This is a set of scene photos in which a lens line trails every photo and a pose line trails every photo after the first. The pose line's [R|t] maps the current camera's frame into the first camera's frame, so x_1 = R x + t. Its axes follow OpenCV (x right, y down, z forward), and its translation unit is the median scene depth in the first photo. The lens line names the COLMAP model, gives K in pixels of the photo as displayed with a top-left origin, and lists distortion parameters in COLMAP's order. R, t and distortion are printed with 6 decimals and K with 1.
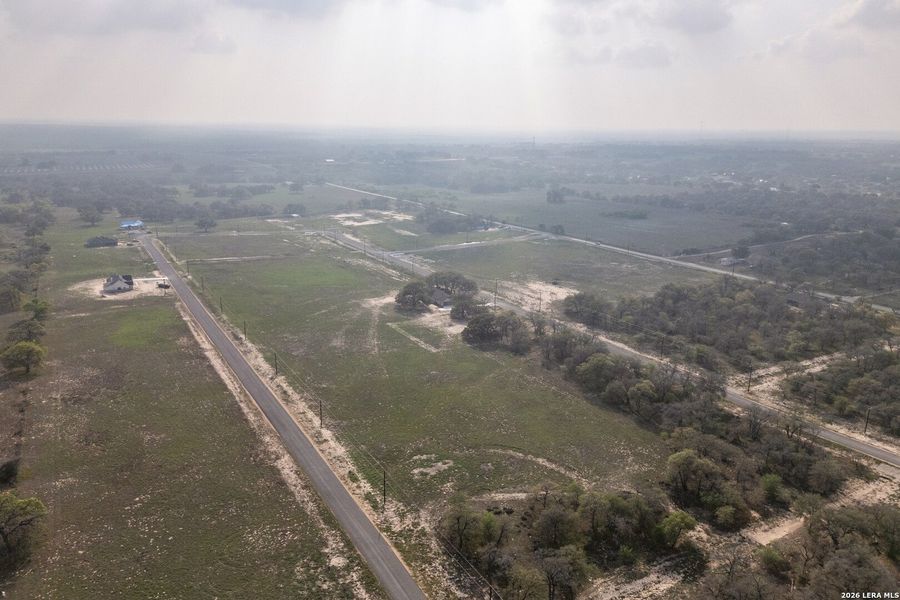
lens RADIAL K [[657.1, 0, 450.0], [0, 657.1, 300.0], [0, 0, 1]] dist [0.097656, -0.118007]
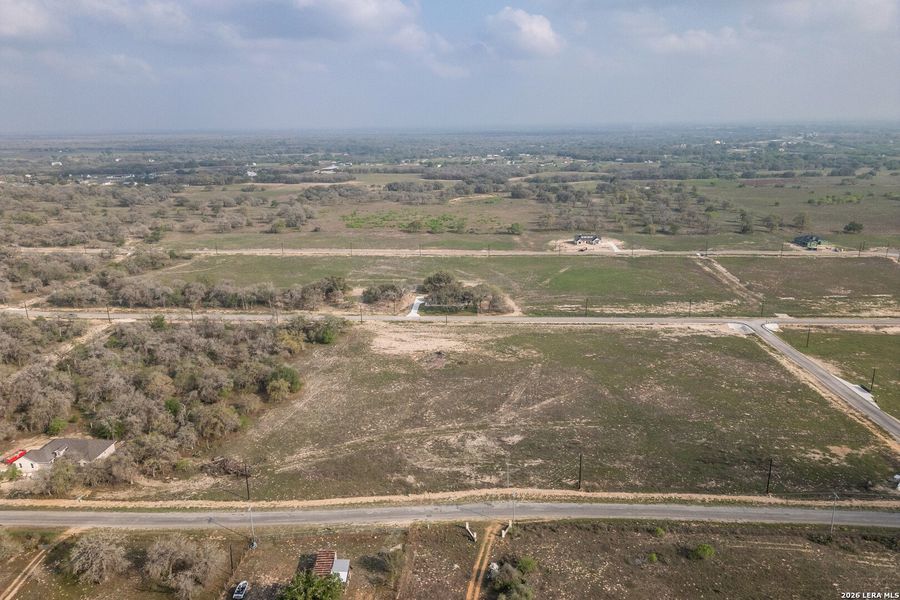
lens RADIAL K [[625.6, 0, 447.7], [0, 625.6, 314.3], [0, 0, 1]] dist [0.087937, -0.097797]
pose [[-0.545686, 0.242616, -0.802100, 0.789052], [-0.208200, 0.887906, 0.410213, -0.389027], [0.811714, 0.390845, -0.434006, 1.507556]]
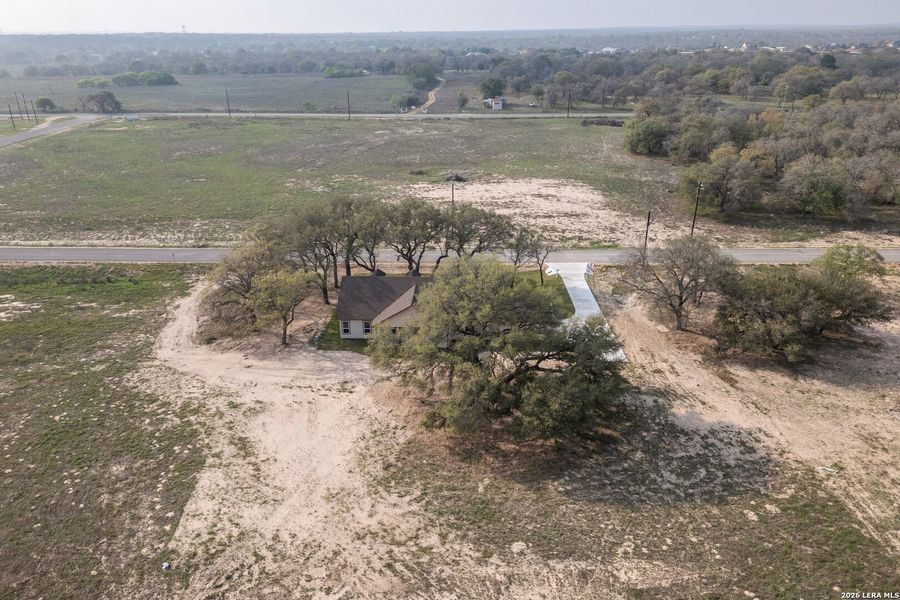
lens RADIAL K [[625.6, 0, 447.7], [0, 625.6, 314.3], [0, 0, 1]] dist [0.087937, -0.097797]
pose [[0.521090, -0.351721, 0.777662, -0.190798], [0.222691, 0.935610, 0.273938, -0.064980], [-0.823938, 0.030432, 0.565862, 0.943026]]
